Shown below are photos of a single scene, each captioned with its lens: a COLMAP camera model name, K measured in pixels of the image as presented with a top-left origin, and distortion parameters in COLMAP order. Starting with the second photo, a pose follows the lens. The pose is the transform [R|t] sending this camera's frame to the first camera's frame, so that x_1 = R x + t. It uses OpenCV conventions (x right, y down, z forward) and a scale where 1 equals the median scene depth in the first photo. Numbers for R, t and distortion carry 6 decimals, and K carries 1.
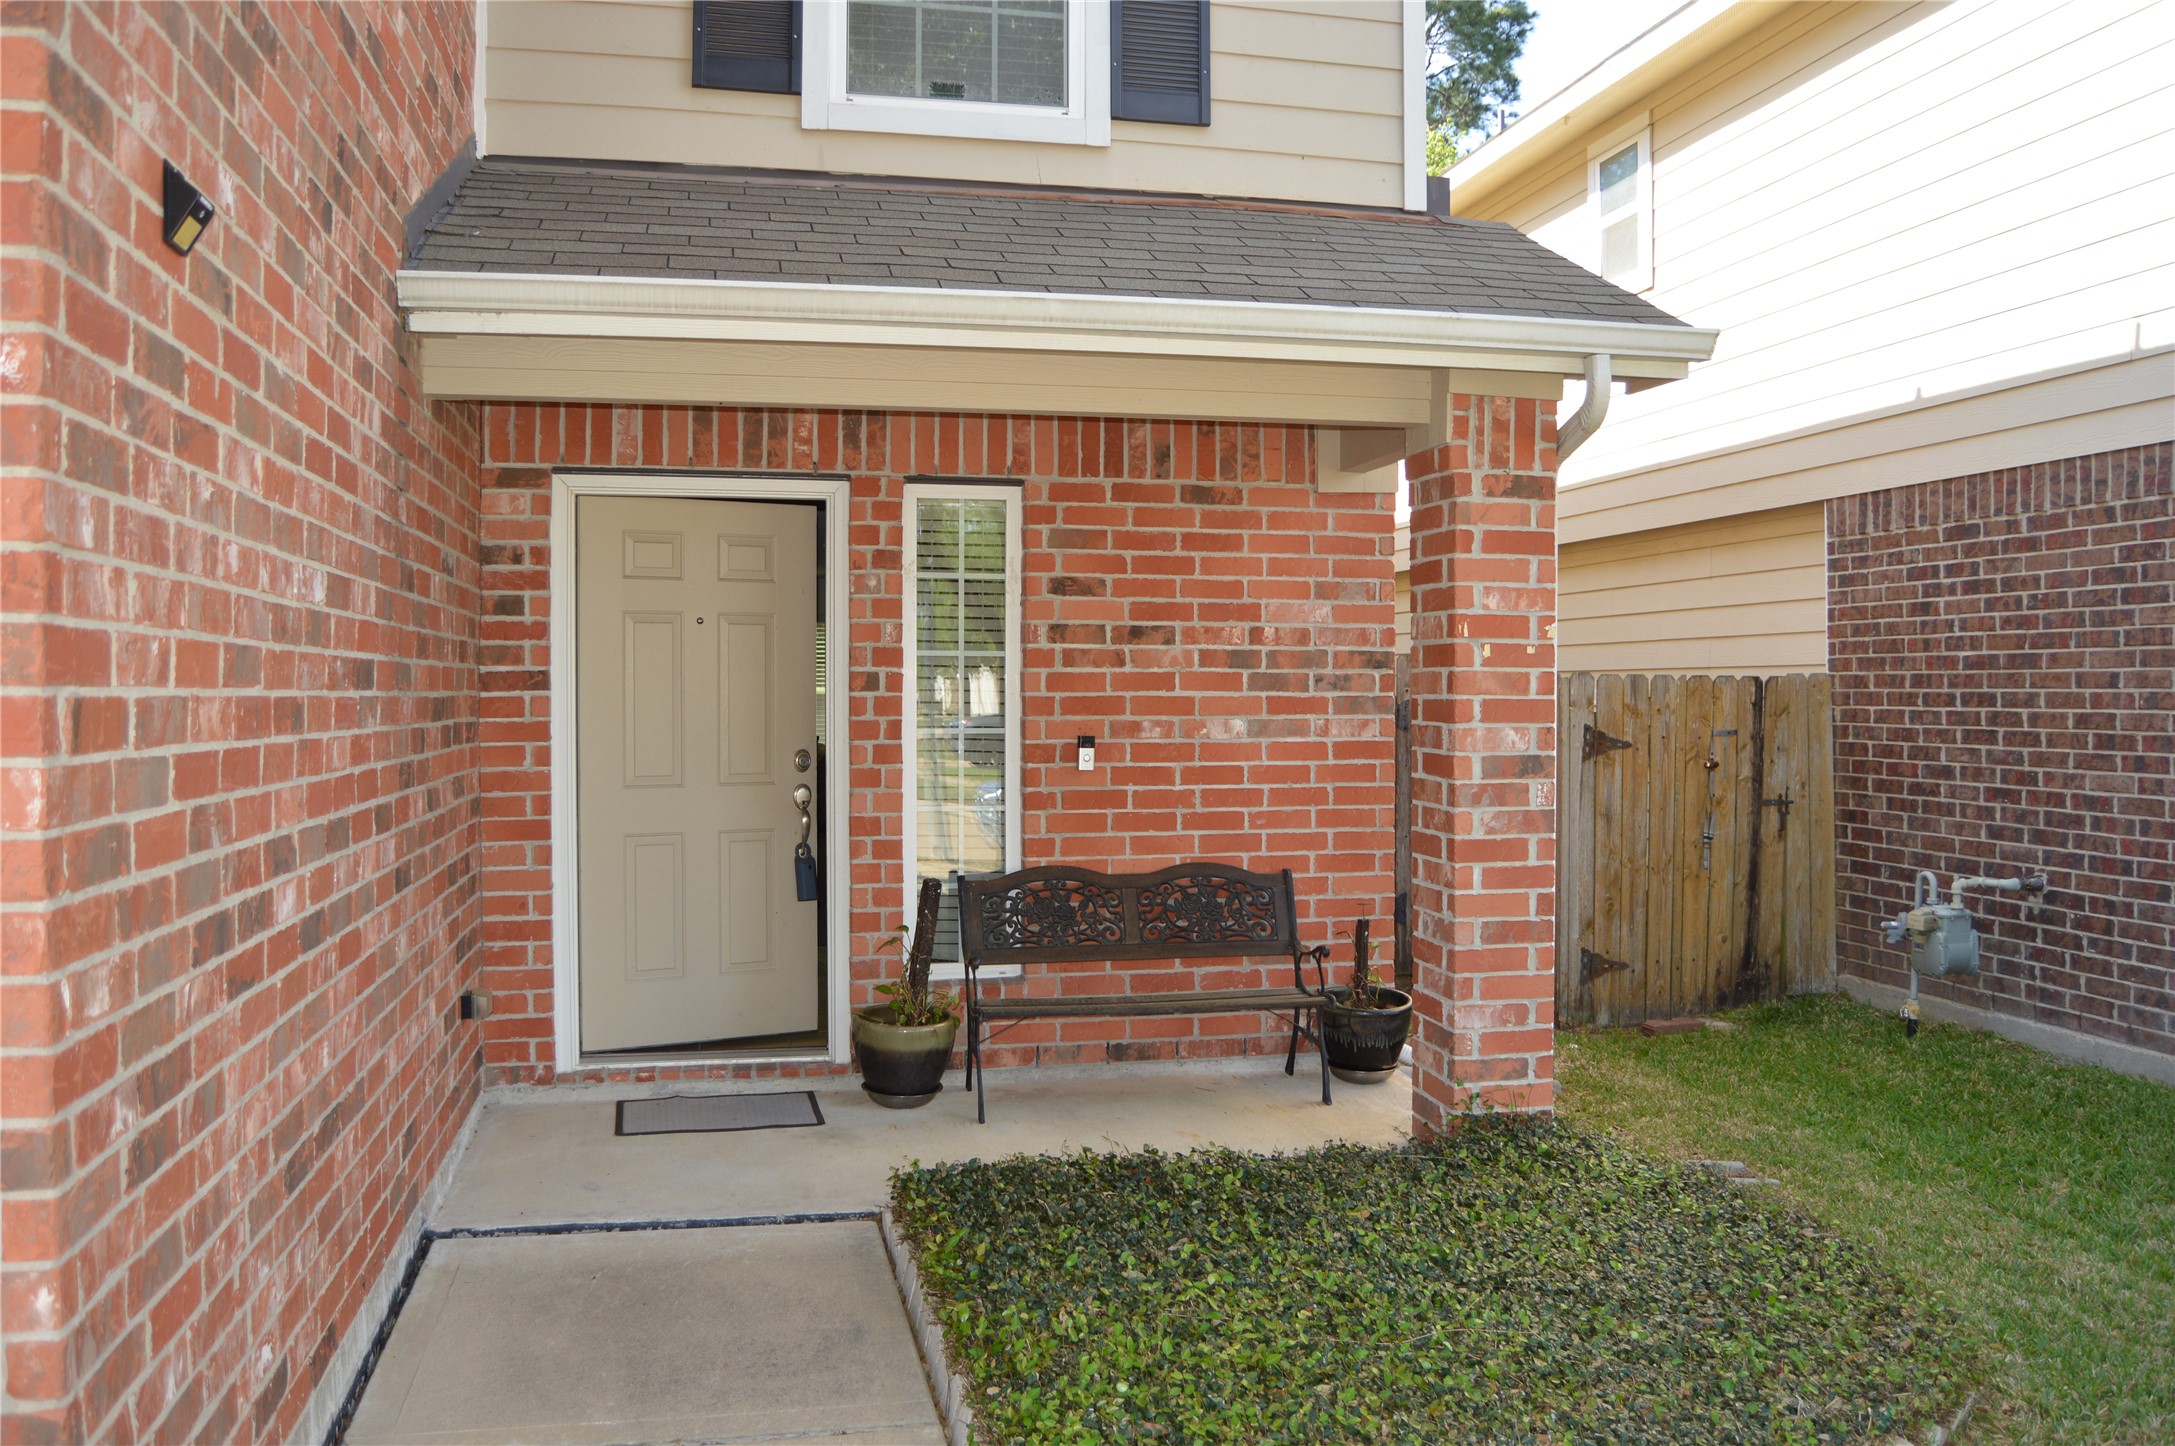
lens RADIAL K [[1739.6, 0, 1087.7], [0, 1739.6, 717.8], [0, 0, 1]] dist [-0.084369, 0.027141]
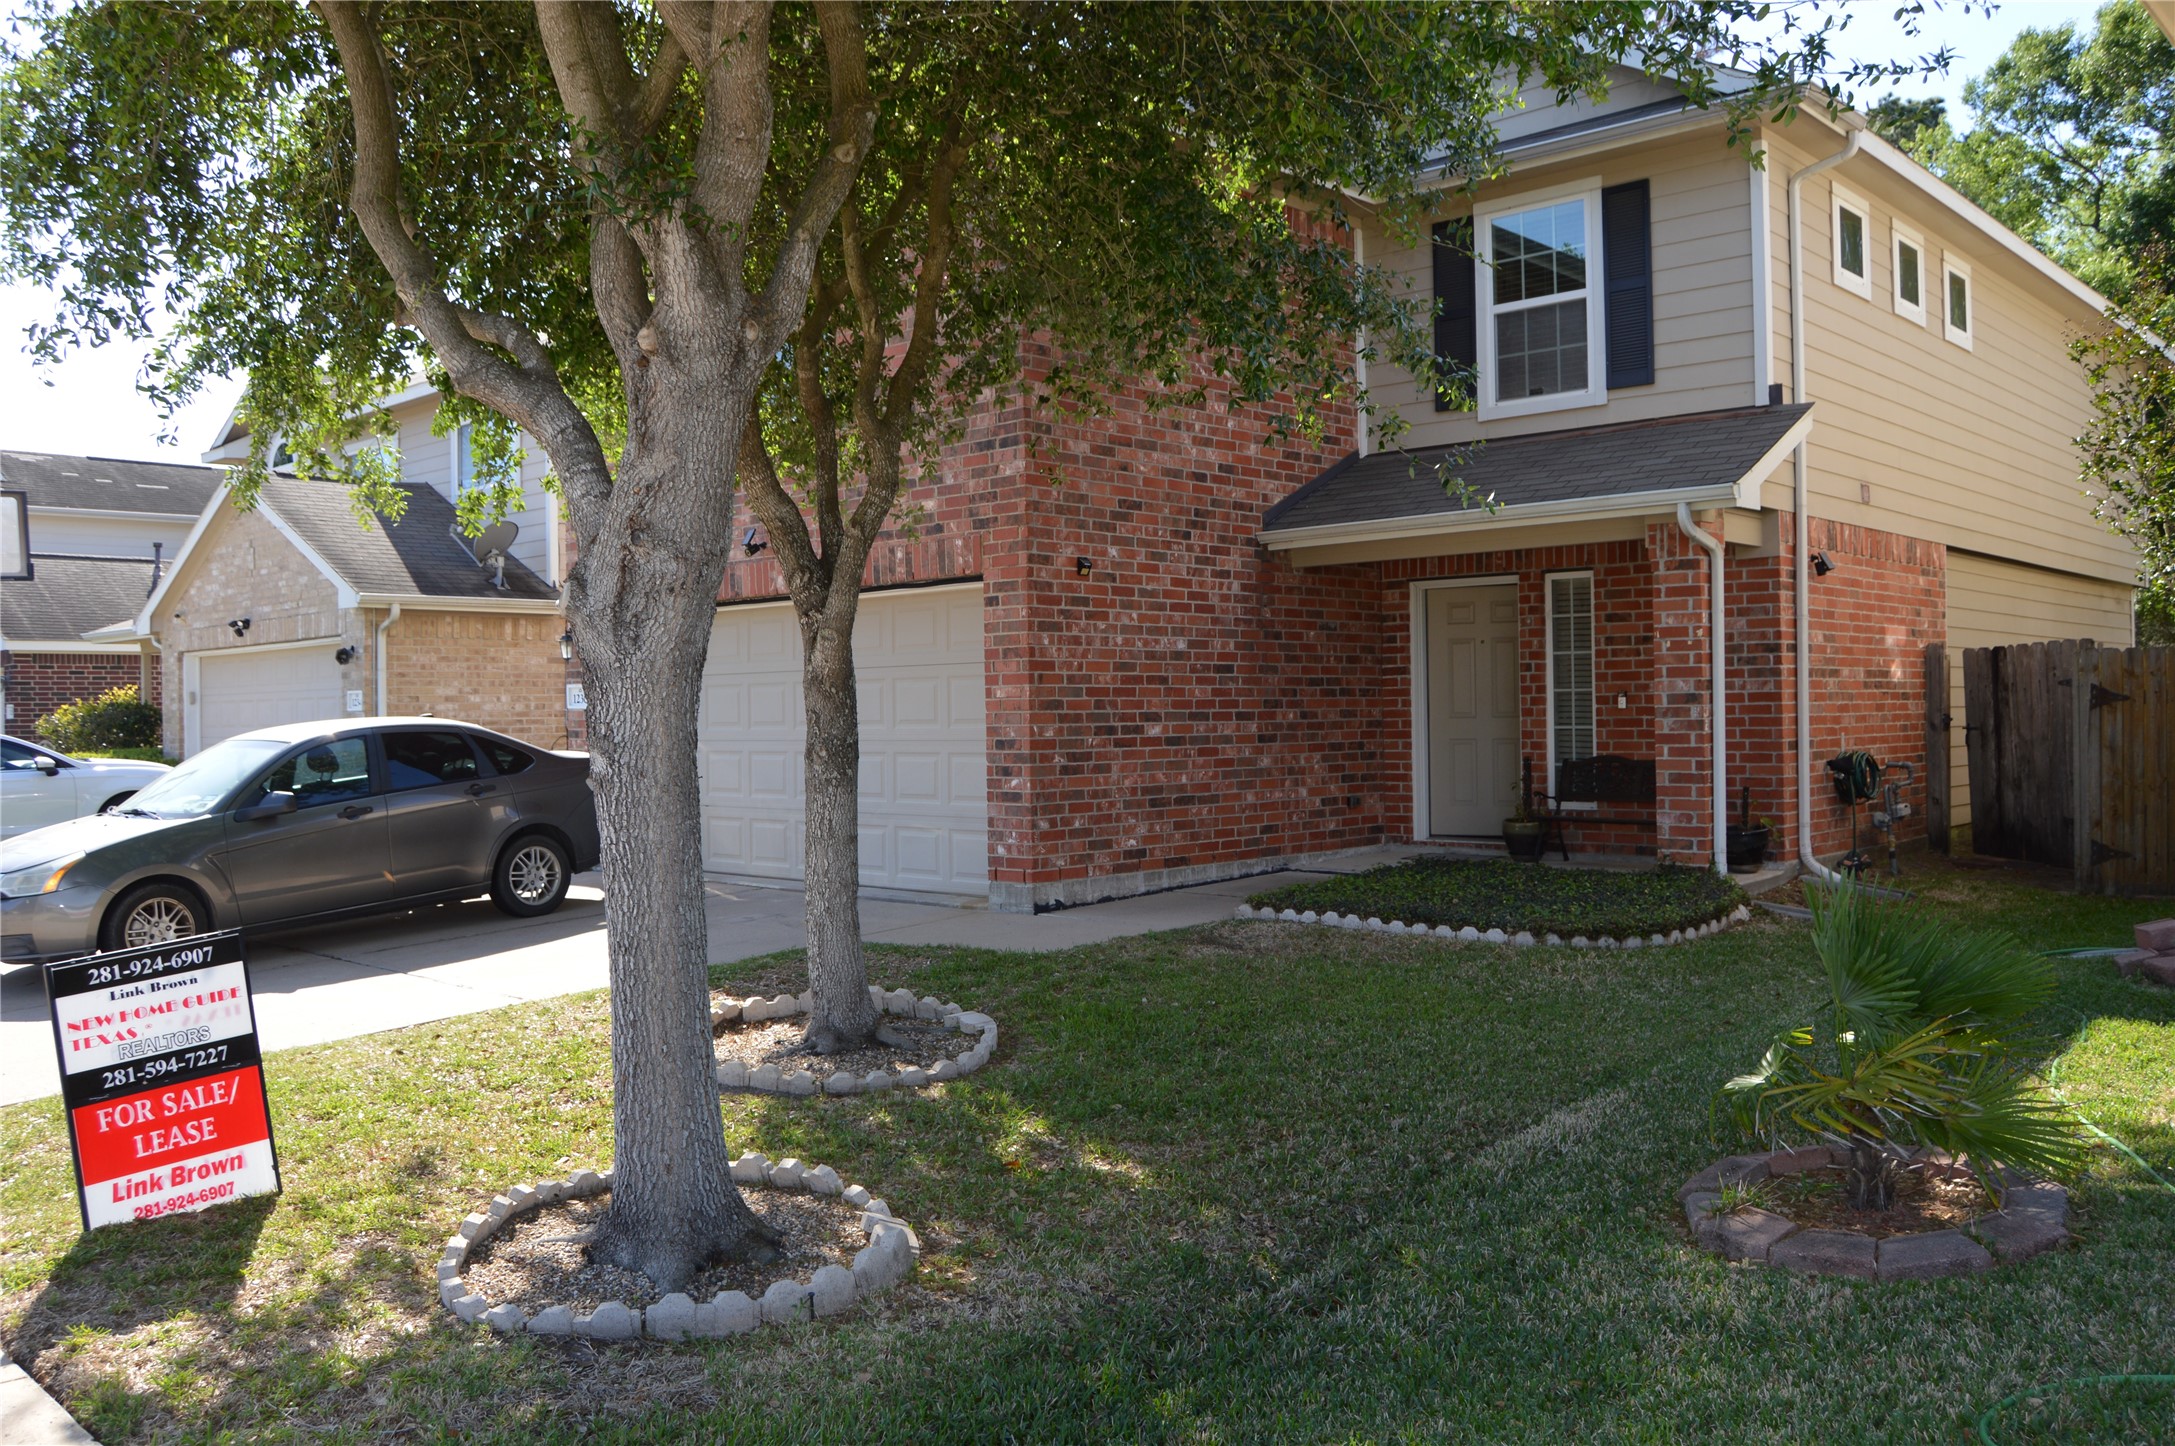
lens RADIAL K [[1739.6, 0, 1100.6], [0, 1739.6, 726.3], [0, 0, 1]] dist [-0.084369, 0.027141]
pose [[0.565957, -0.001931, -0.824432, 1.379674], [0.001841, 0.999998, -0.001078, 0.054986], [0.824432, -0.000908, 0.565960, -0.667797]]
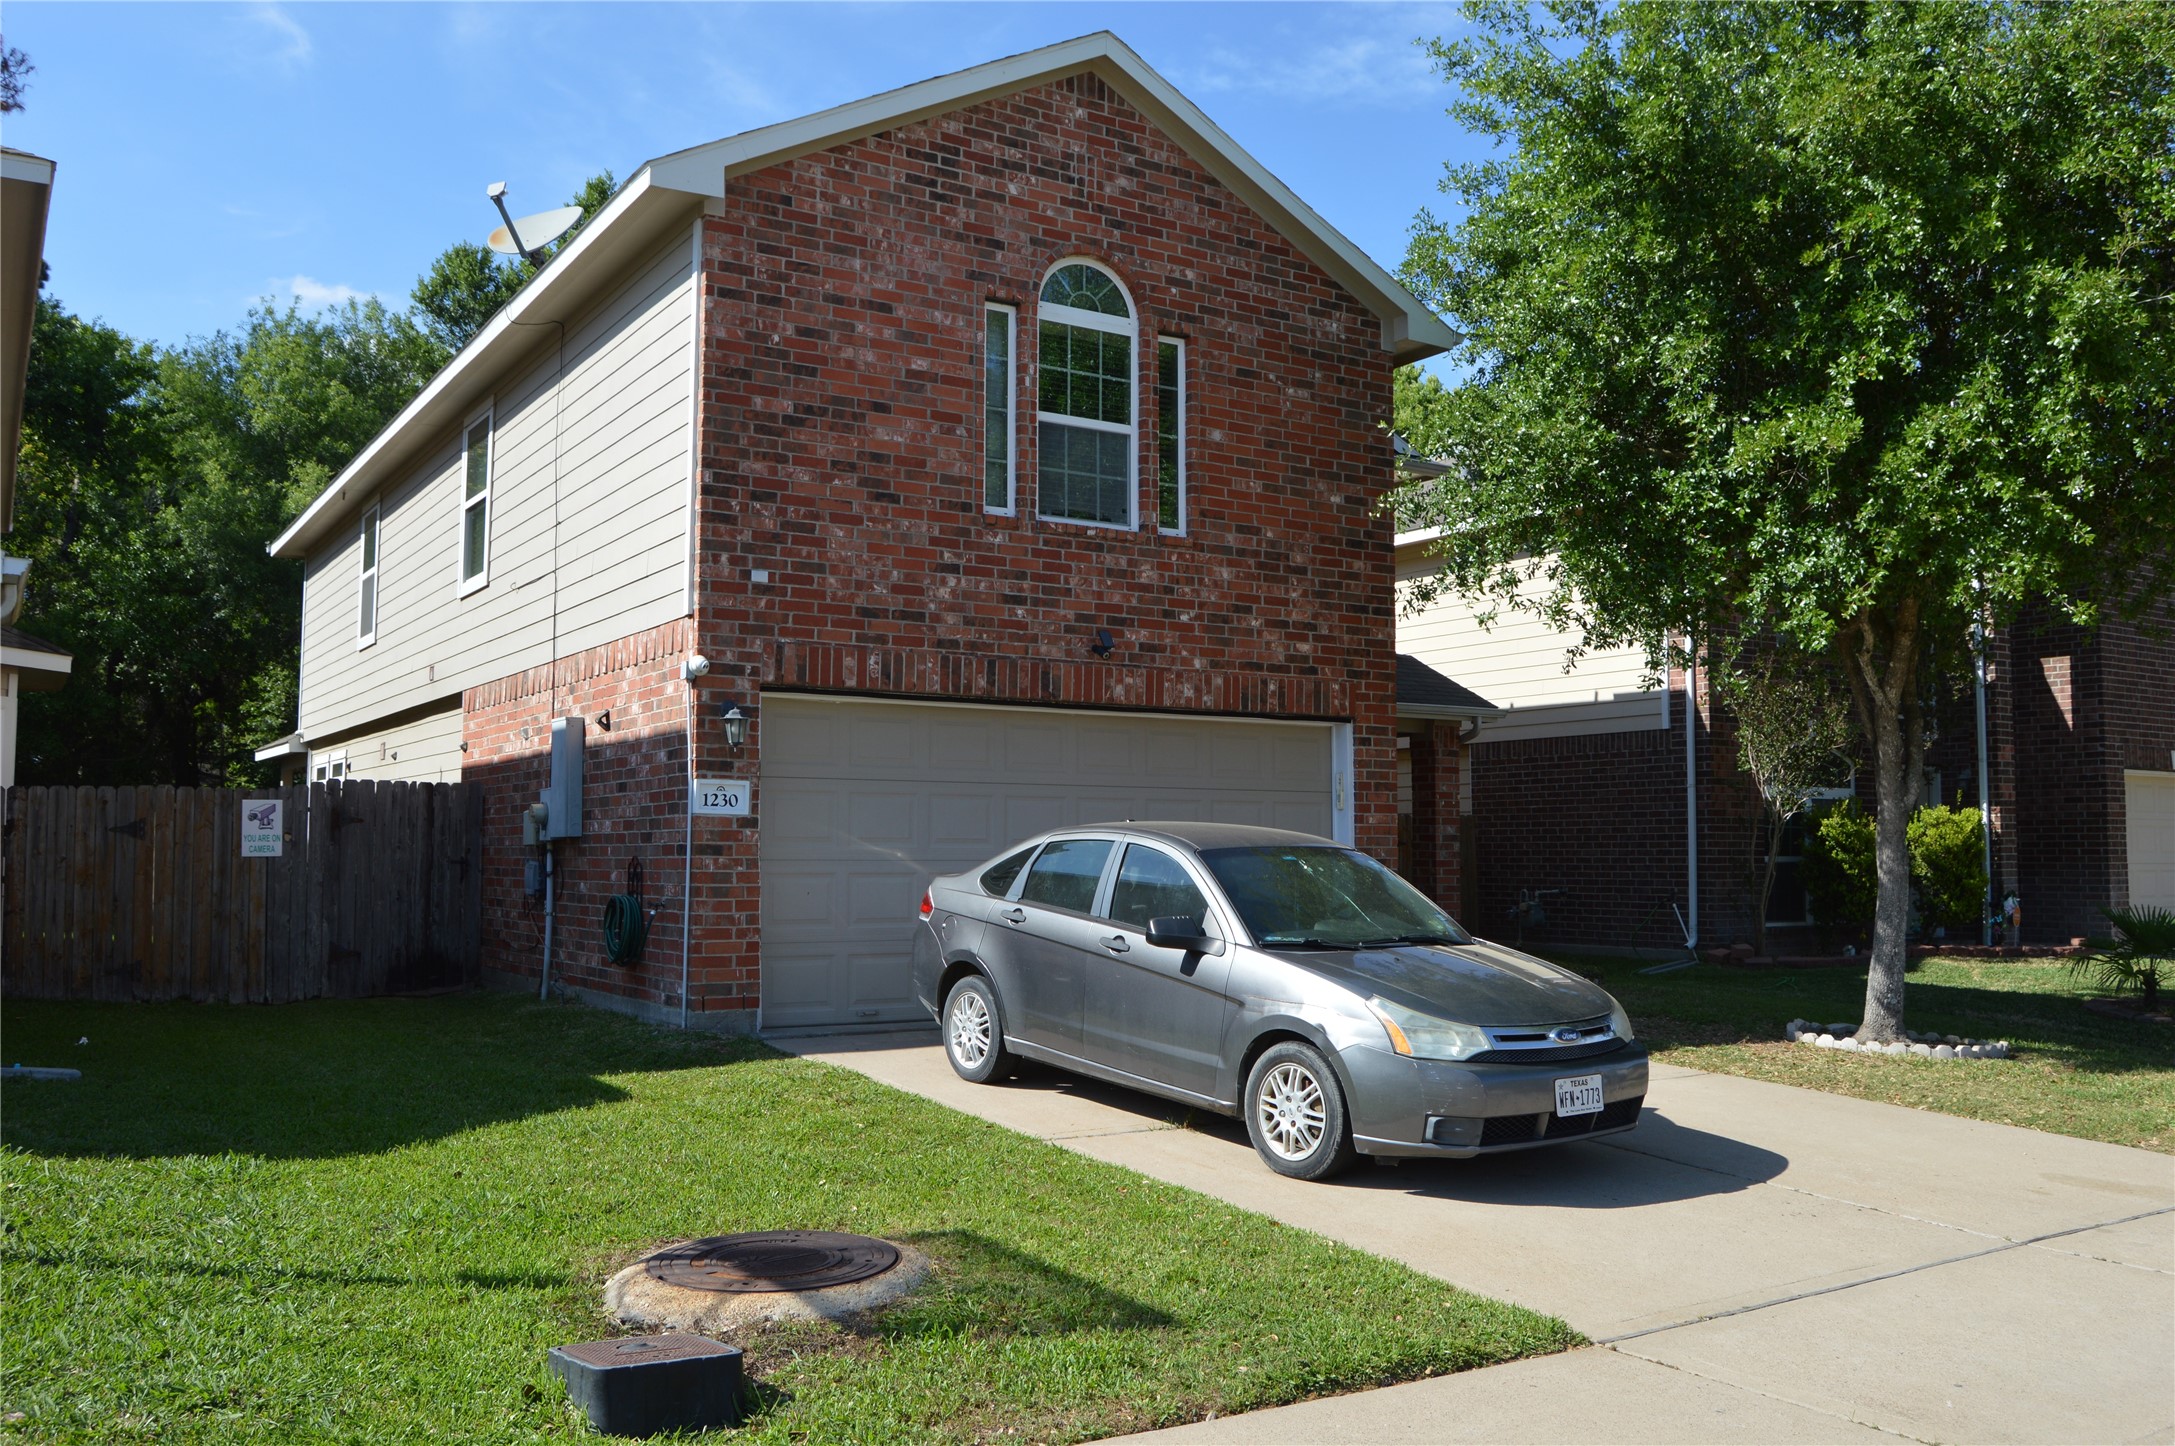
lens RADIAL K [[1739.6, 0, 1085.0], [0, 1739.6, 723.8], [0, 0, 1]] dist [-0.084369, 0.027141]
pose [[0.941732, 0.025568, 0.335391, -1.345001], [0.004727, 0.996002, -0.089200, 0.090492], [-0.336331, 0.085588, 0.937847, -1.663014]]
